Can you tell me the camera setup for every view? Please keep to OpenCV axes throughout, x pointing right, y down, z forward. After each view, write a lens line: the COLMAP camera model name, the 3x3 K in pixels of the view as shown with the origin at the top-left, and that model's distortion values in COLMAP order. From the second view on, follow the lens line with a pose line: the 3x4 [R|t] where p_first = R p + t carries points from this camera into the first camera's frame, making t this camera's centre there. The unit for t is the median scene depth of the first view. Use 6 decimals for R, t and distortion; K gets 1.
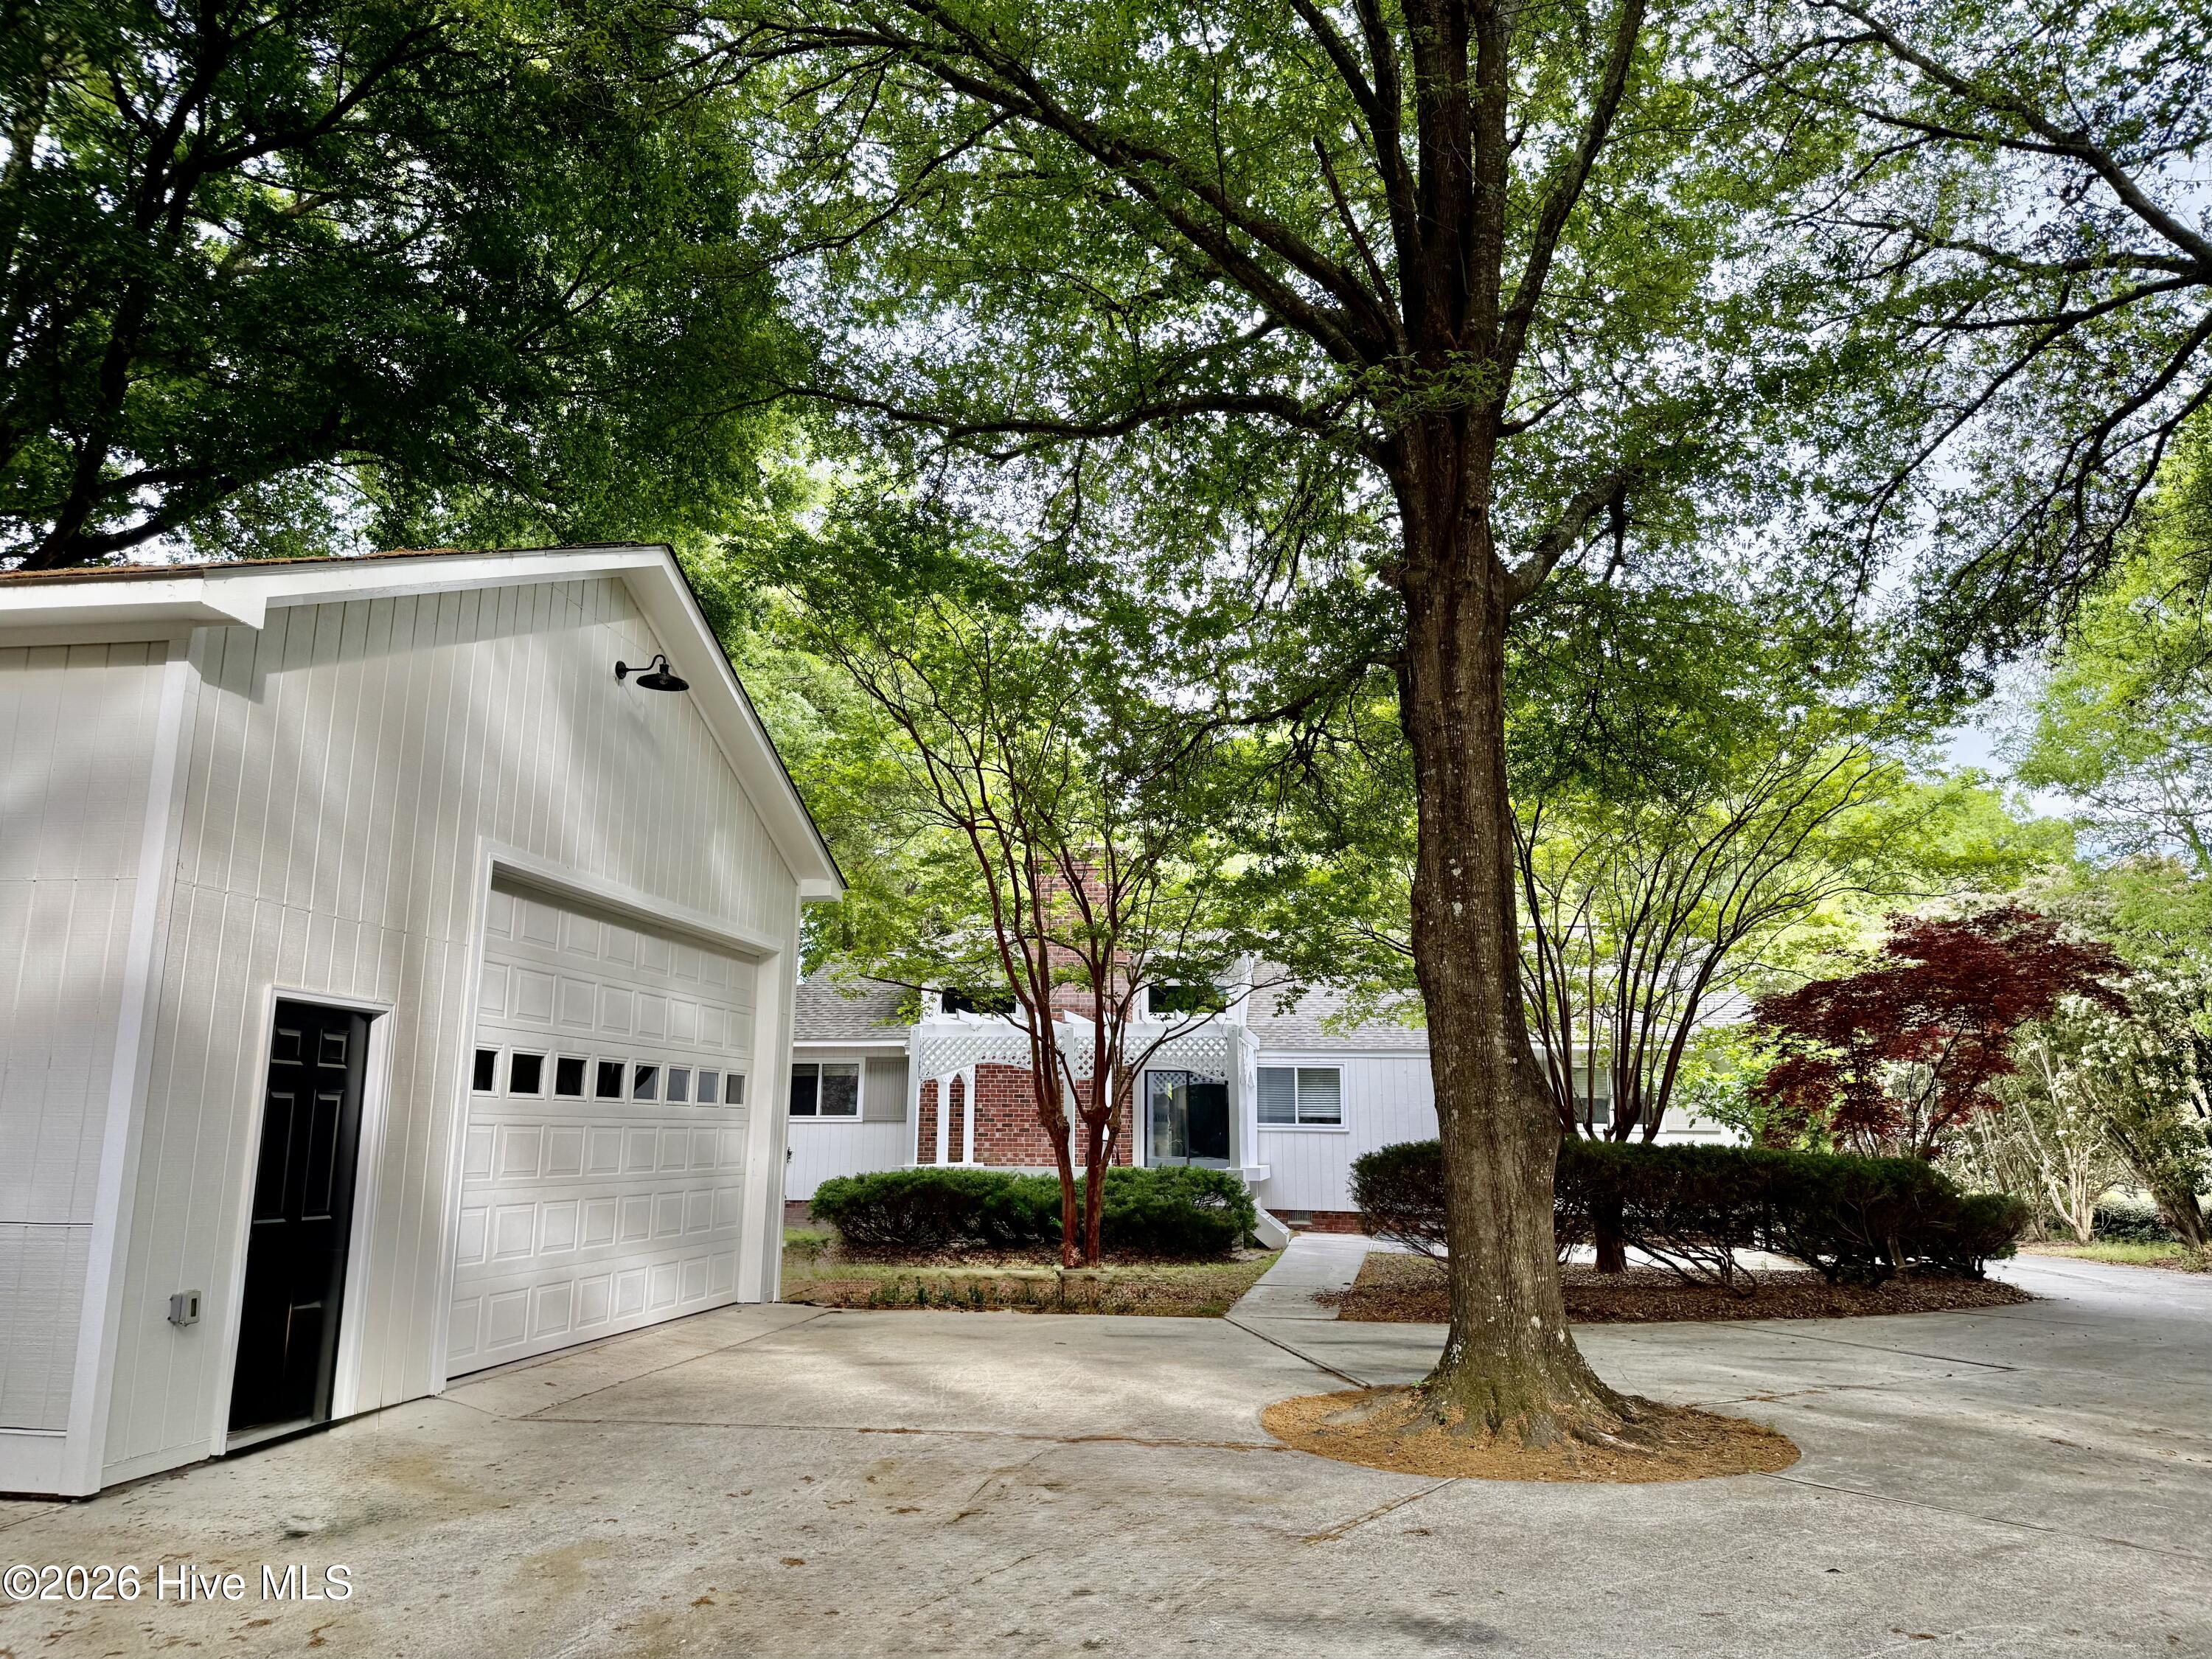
lens RADIAL K [[1590.1, 0, 1106.0], [0, 1590.1, 829.5], [0, 0, 1]] dist [0.058992, -0.001111]
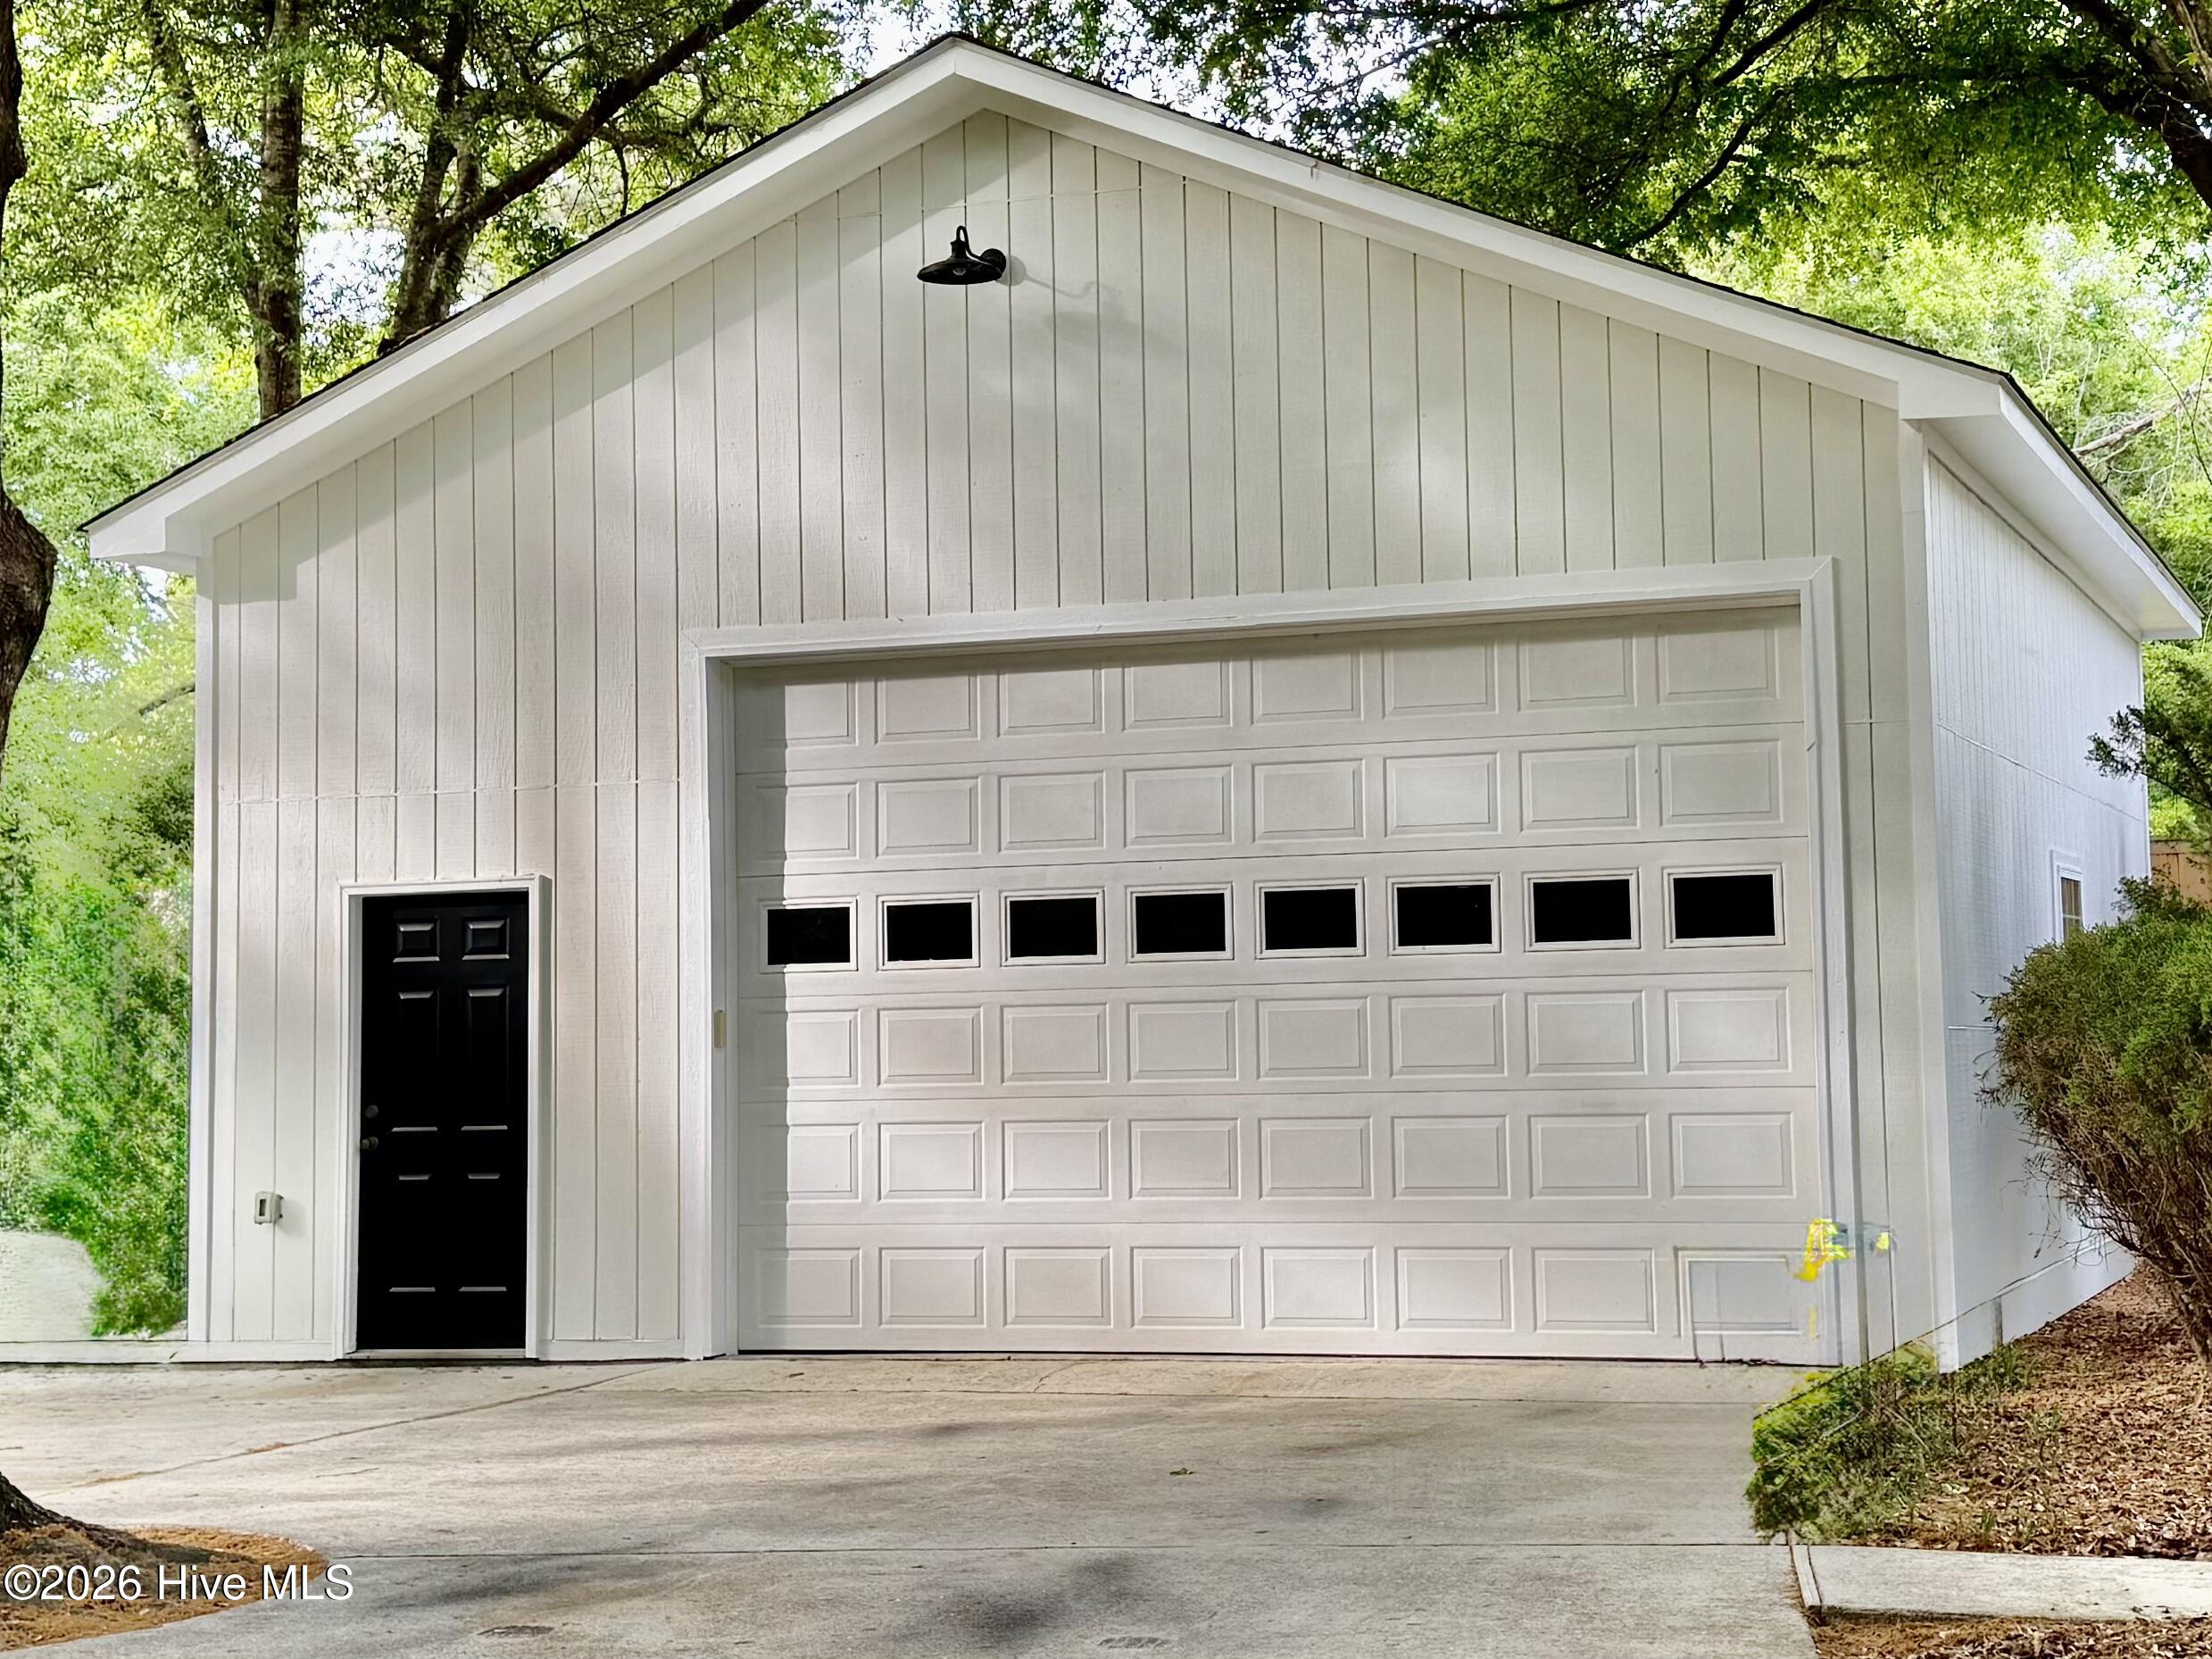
lens RADIAL K [[1572.6, 0, 1106.2], [0, 1572.6, 873.5], [0, 0, 1]] dist [0.018093, 0.000696]
pose [[0.006866, -0.087871, -0.996108, 0.374018], [0.218638, 0.972162, -0.084252, 0.244174], [0.975782, -0.217209, 0.025887, 1.297147]]
